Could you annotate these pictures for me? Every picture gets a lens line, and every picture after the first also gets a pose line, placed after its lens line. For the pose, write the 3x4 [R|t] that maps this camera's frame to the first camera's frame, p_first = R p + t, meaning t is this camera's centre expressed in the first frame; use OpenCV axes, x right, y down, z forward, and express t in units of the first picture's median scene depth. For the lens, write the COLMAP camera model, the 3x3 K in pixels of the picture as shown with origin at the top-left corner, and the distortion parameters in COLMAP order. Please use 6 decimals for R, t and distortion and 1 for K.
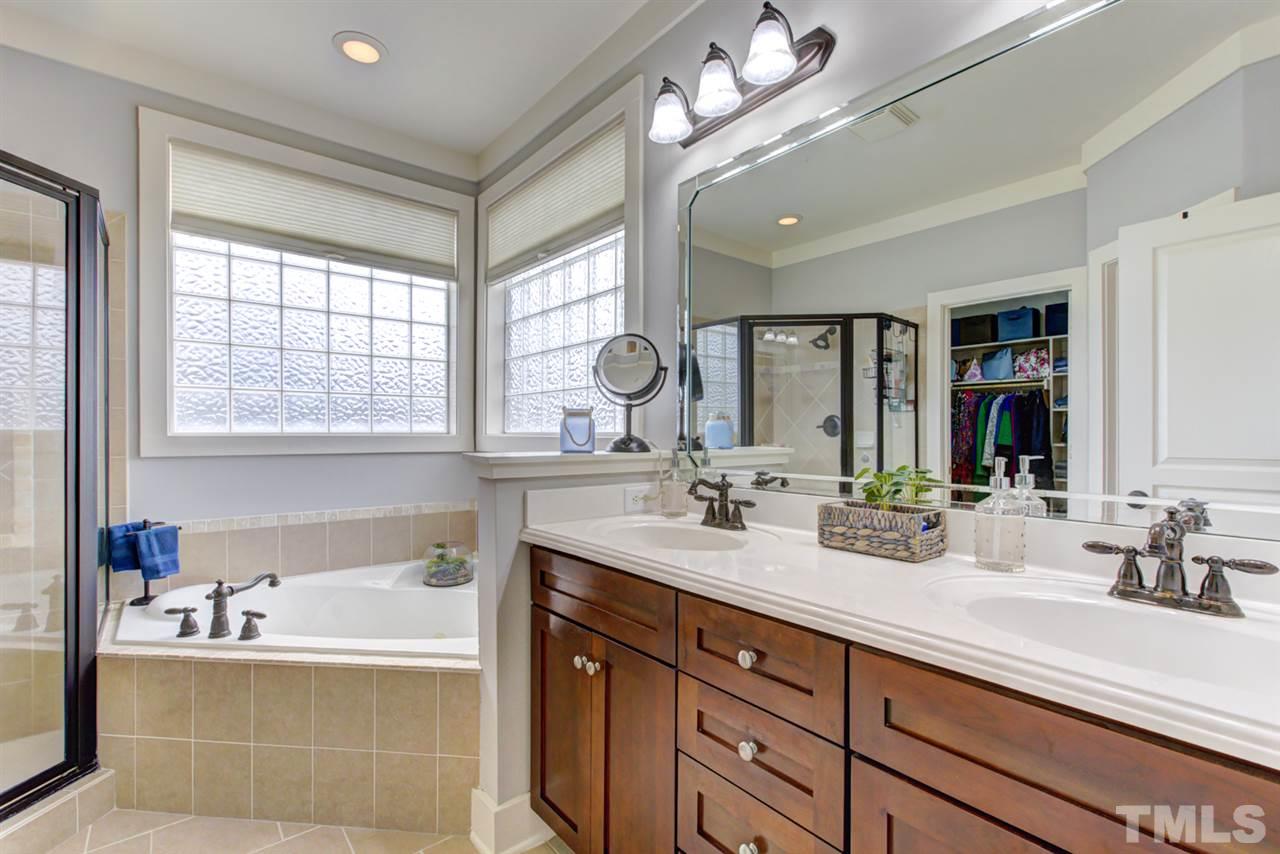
lens RADIAL K [[578.8, 0, 637.6], [0, 578.8, 439.5], [0, 0, 1]] dist [0.000126, -0.000528]
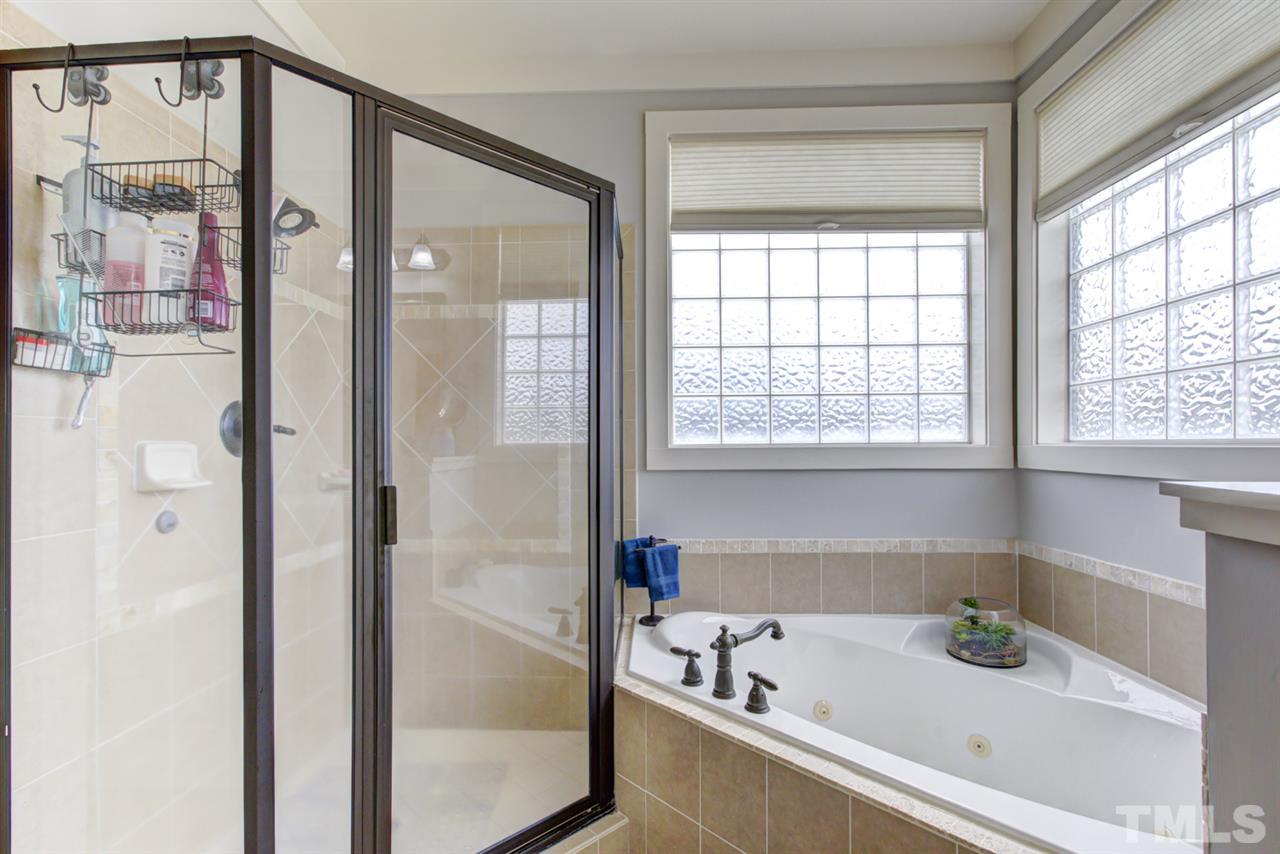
lens RADIAL K [[578.8, 0, 638.9], [0, 578.8, 434.0], [0, 0, 1]] dist [0.000126, -0.000528]
pose [[0.759026, -0.013580, -0.650918, -0.210168], [0.002415, 0.999834, -0.018044, -0.011455], [0.651055, 0.012124, 0.758933, 0.225573]]
